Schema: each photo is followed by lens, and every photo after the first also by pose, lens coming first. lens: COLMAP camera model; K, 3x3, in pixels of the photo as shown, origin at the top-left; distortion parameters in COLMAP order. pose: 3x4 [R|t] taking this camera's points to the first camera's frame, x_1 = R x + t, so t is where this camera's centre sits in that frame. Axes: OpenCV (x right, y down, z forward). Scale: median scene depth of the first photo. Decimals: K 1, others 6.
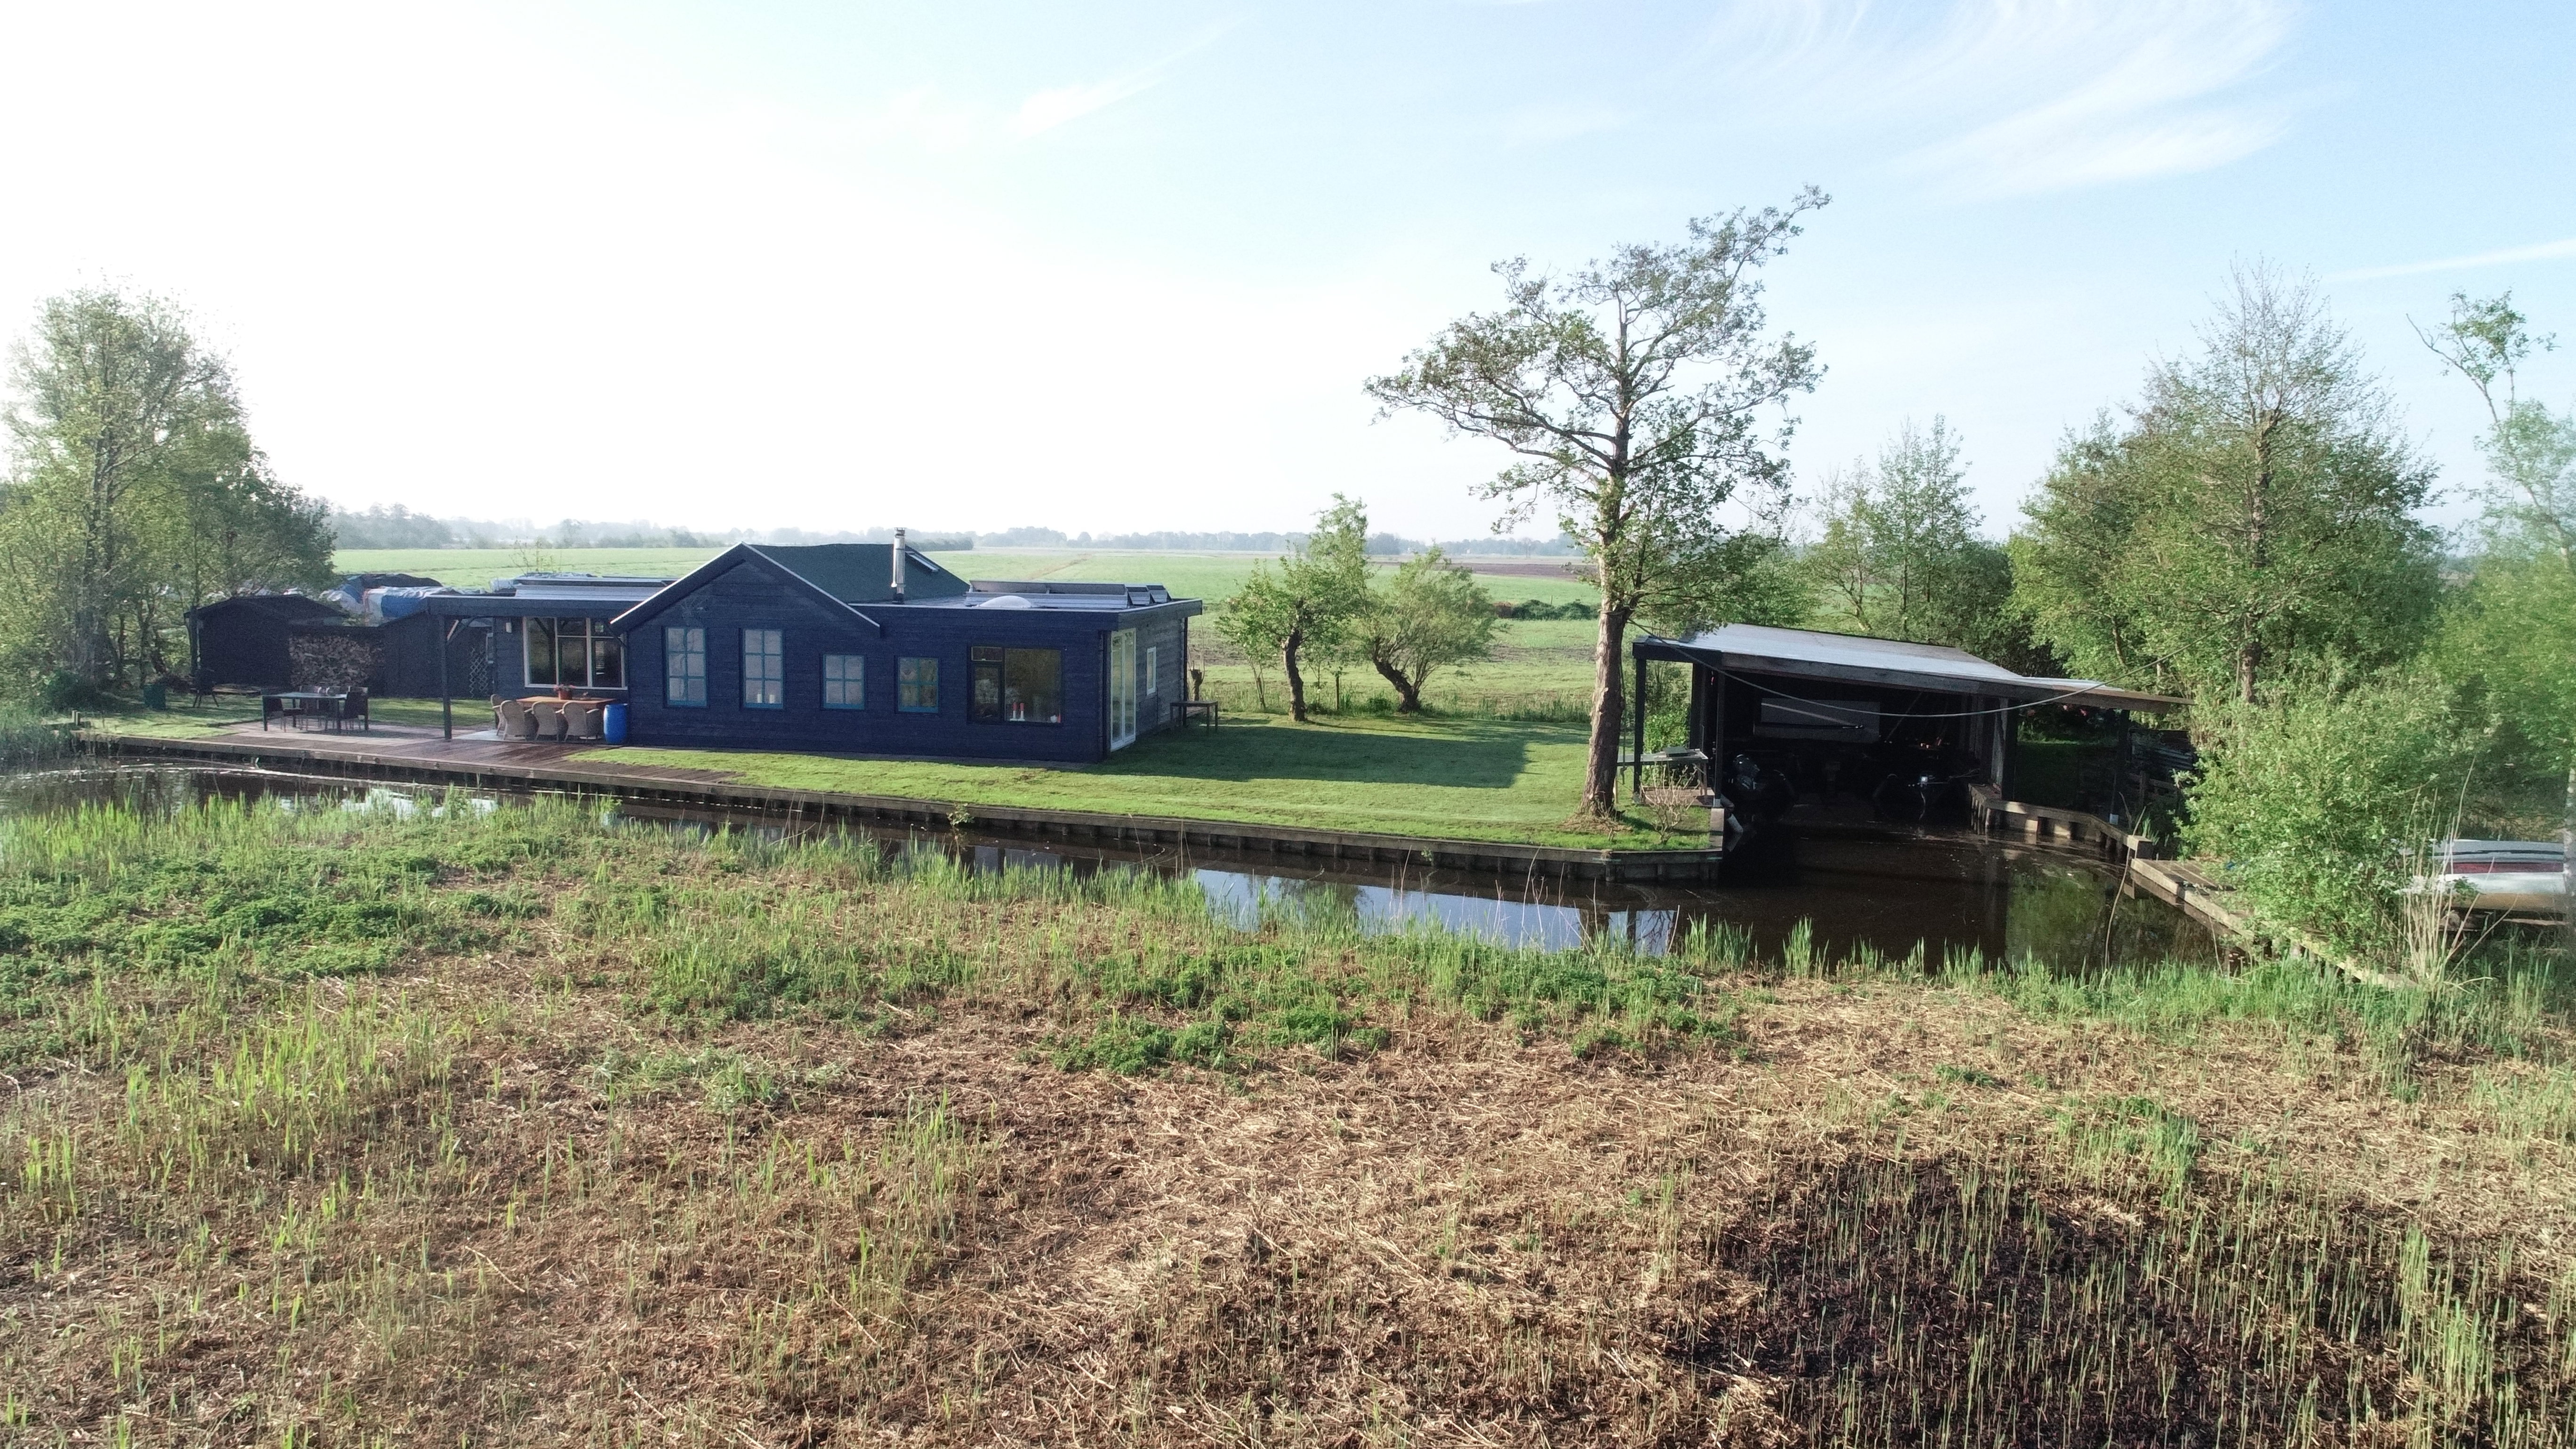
lens RADIAL K [[1732.7, 0, 1288.0], [0, 1732.7, 724.5], [0, 0, 1]] dist [-0.001780, -0.000706]
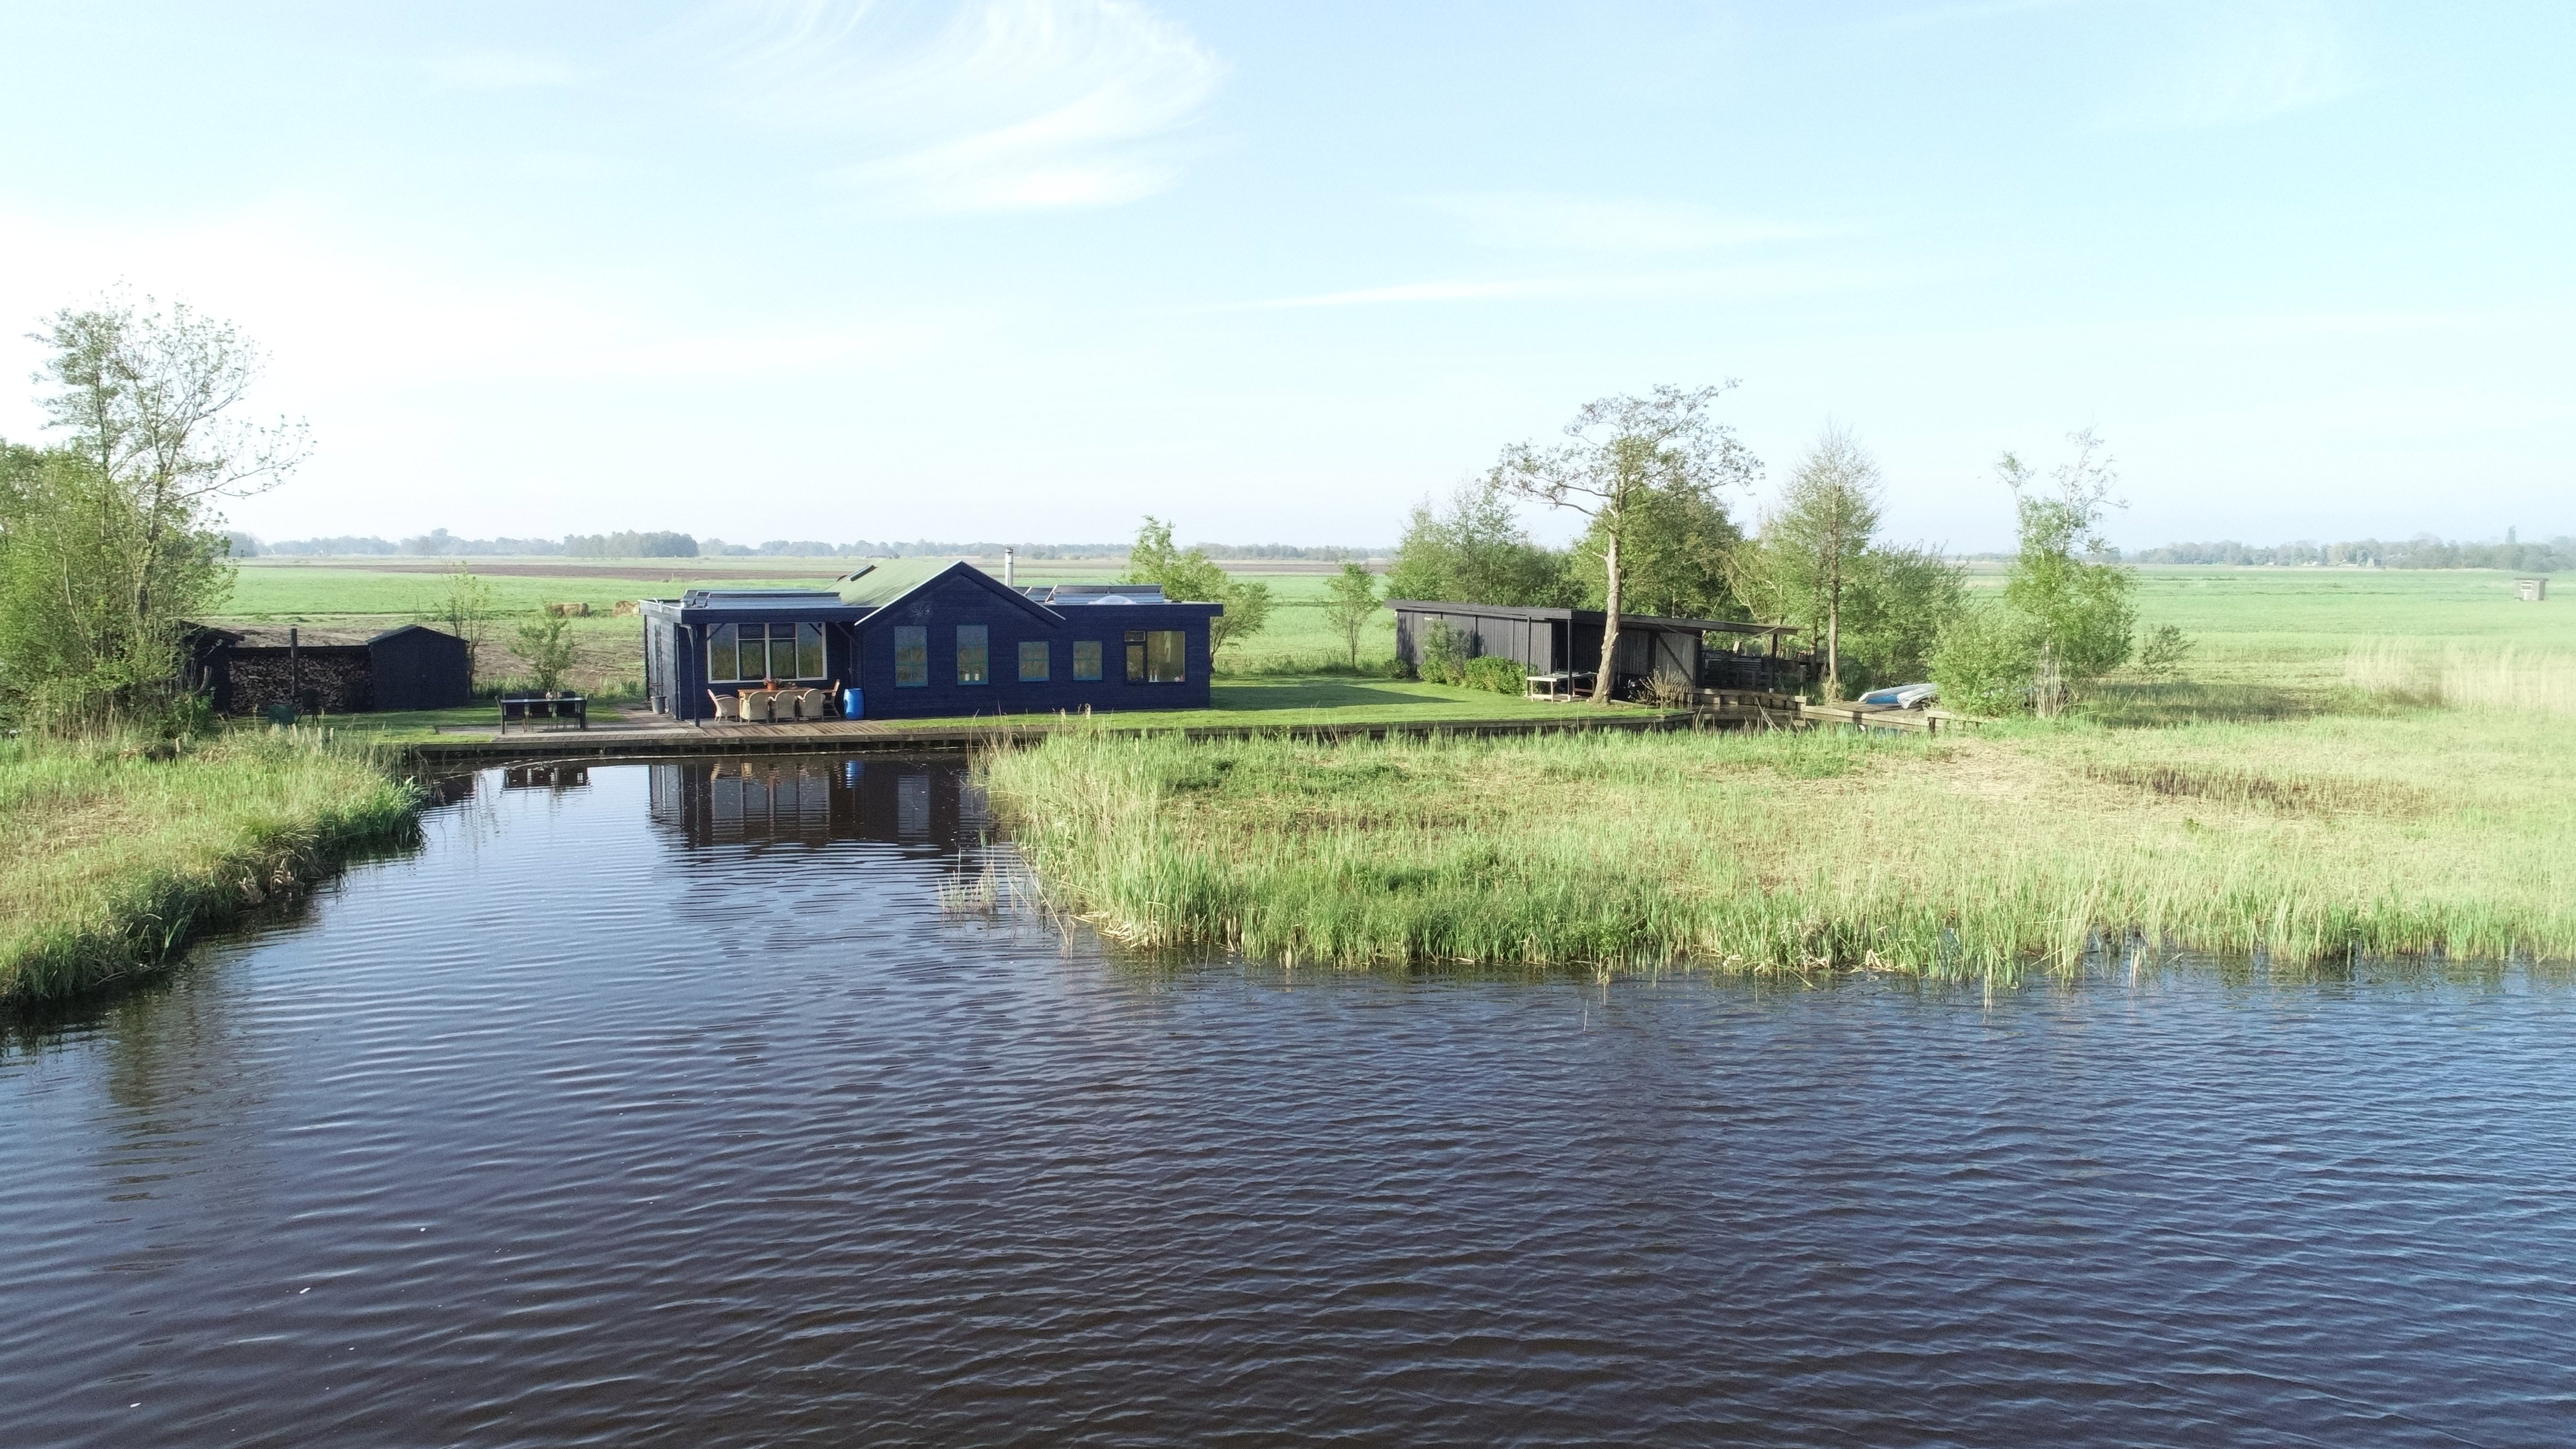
lens RADIAL K [[1732.7, 0, 1288.0], [0, 1732.7, 724.5], [0, 0, 1]] dist [-0.001780, -0.000706]
pose [[0.827501, -0.071490, 0.556895, -0.849550], [0.067290, 0.997339, 0.028044, 0.000353], [-0.557418, 0.014267, 0.830109, -0.253280]]
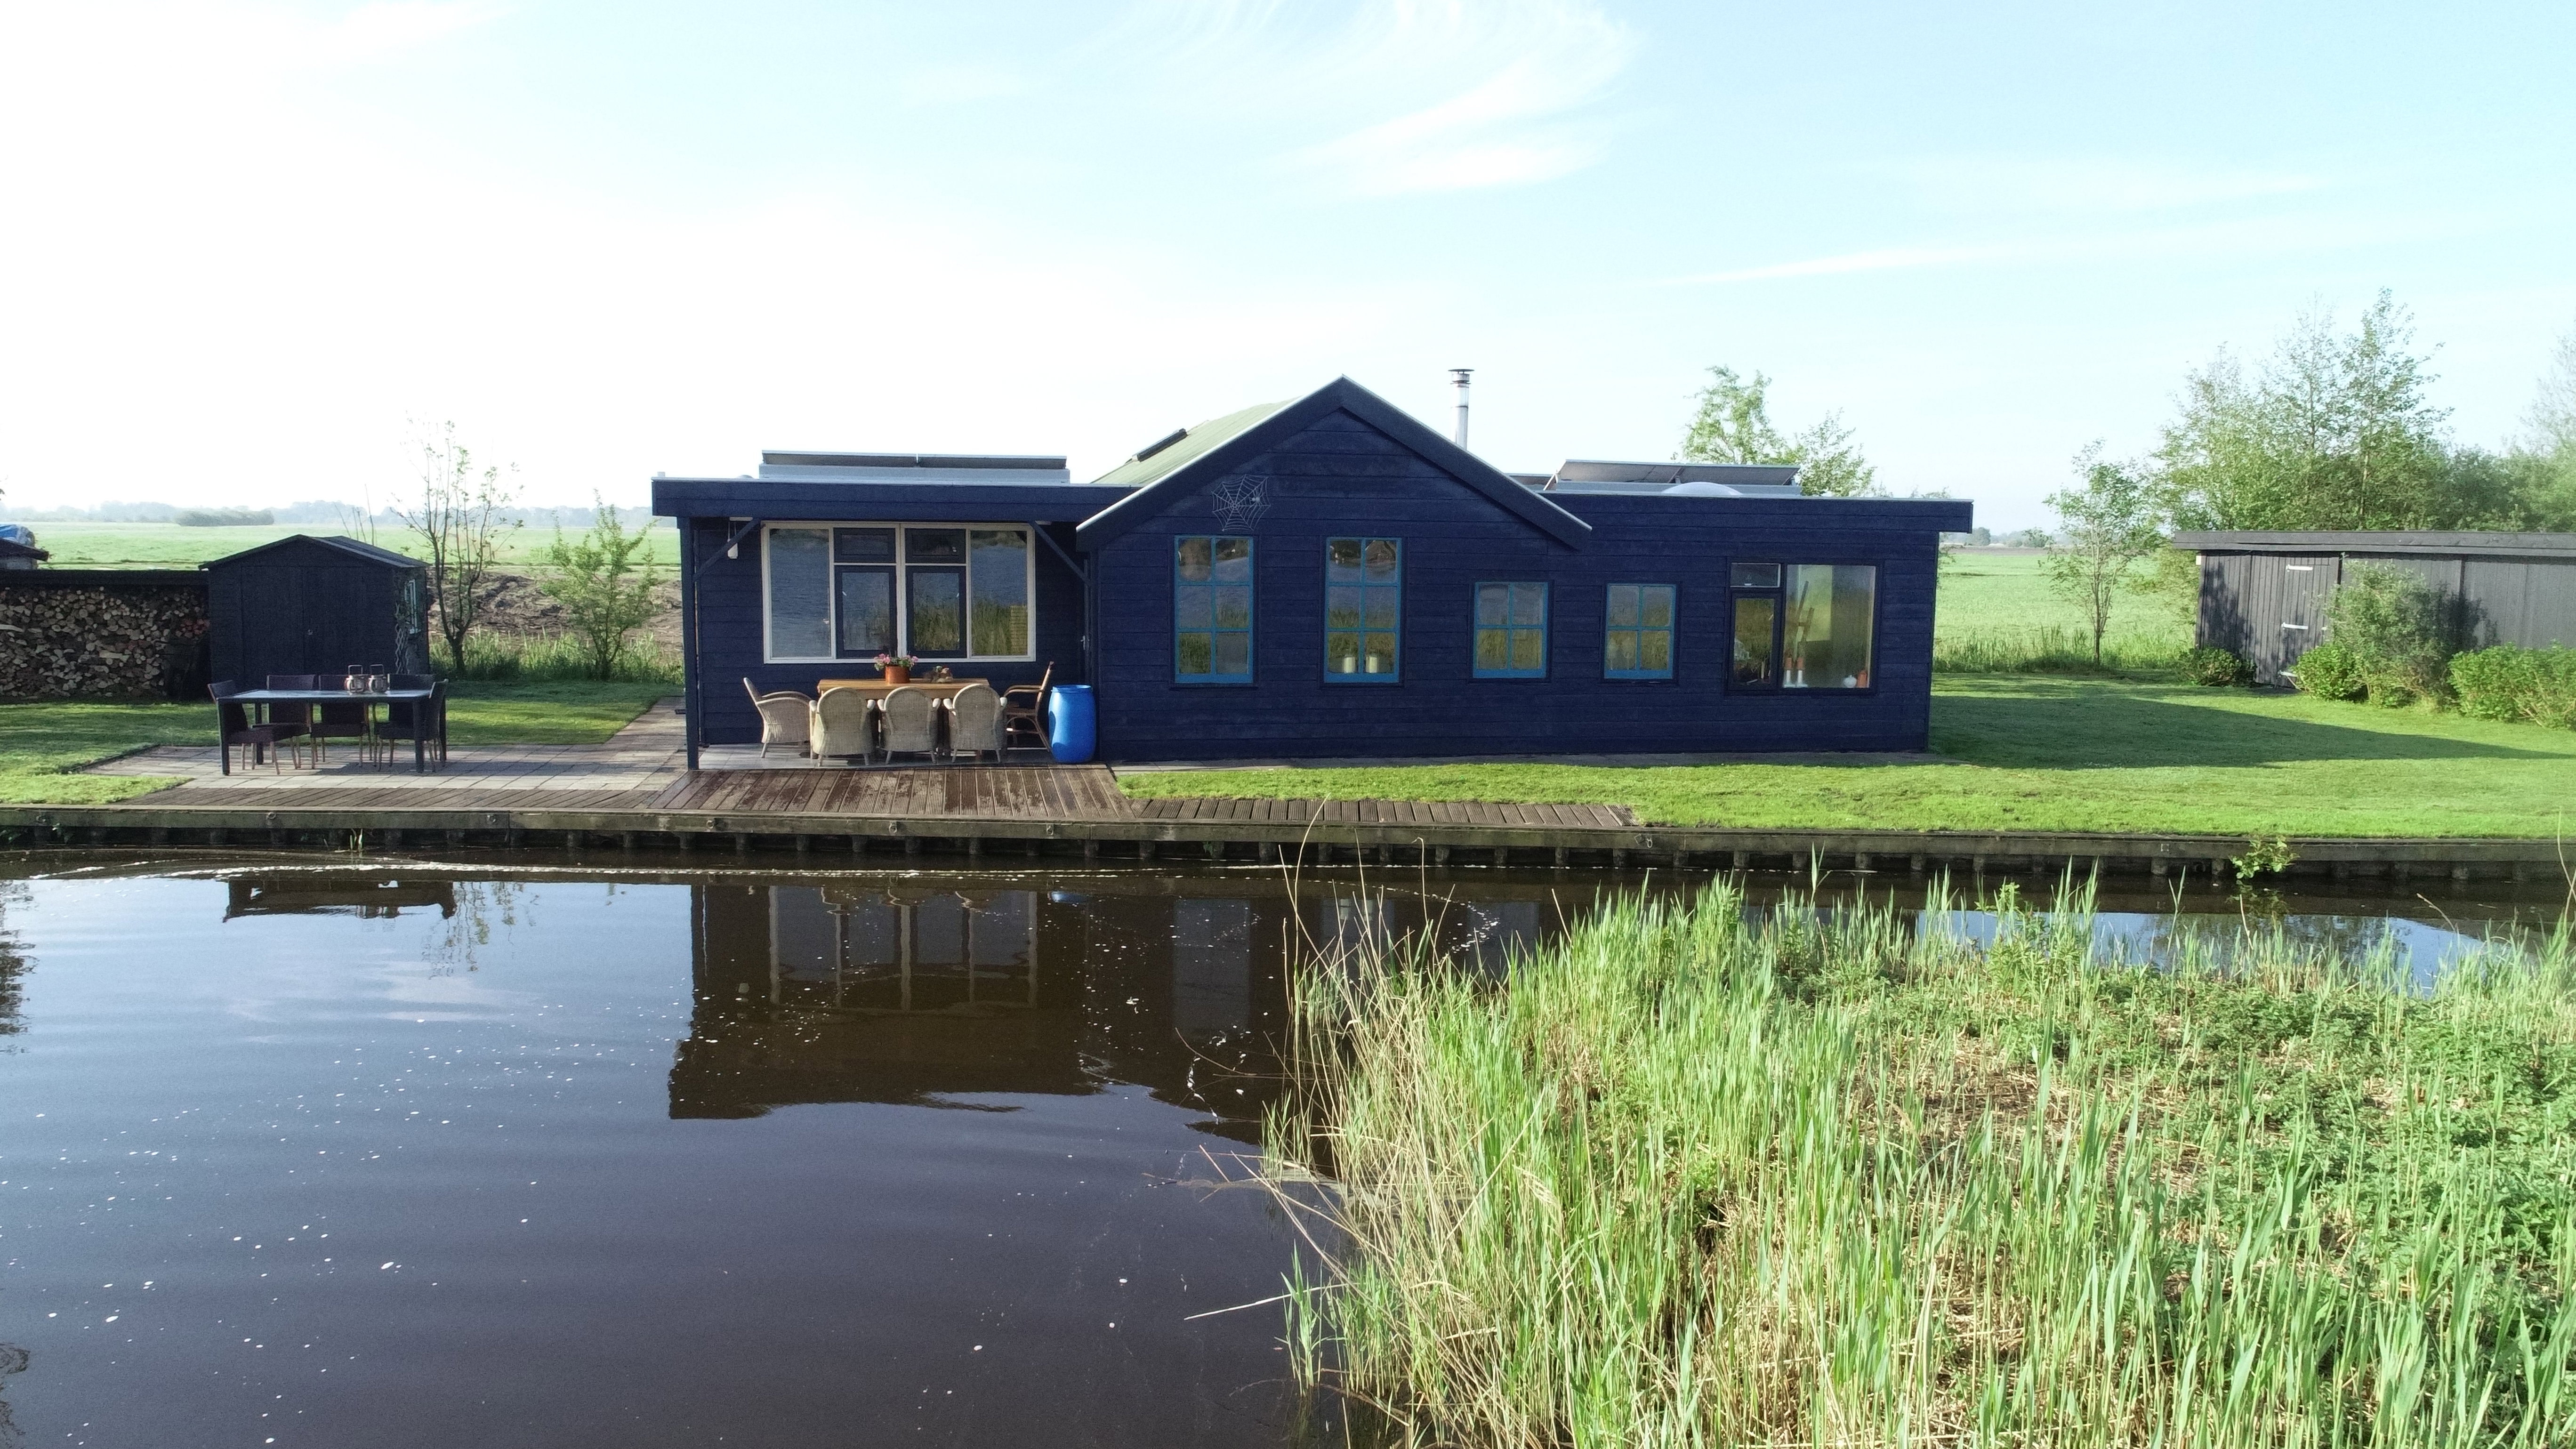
lens RADIAL K [[1732.7, 0, 1288.0], [0, 1732.7, 724.5], [0, 0, 1]] dist [-0.001780, -0.000706]
pose [[0.941970, -0.045308, 0.332627, -0.507987], [0.039461, 0.998925, 0.024316, -0.010376], [-0.333371, -0.009779, 0.942745, 0.484504]]
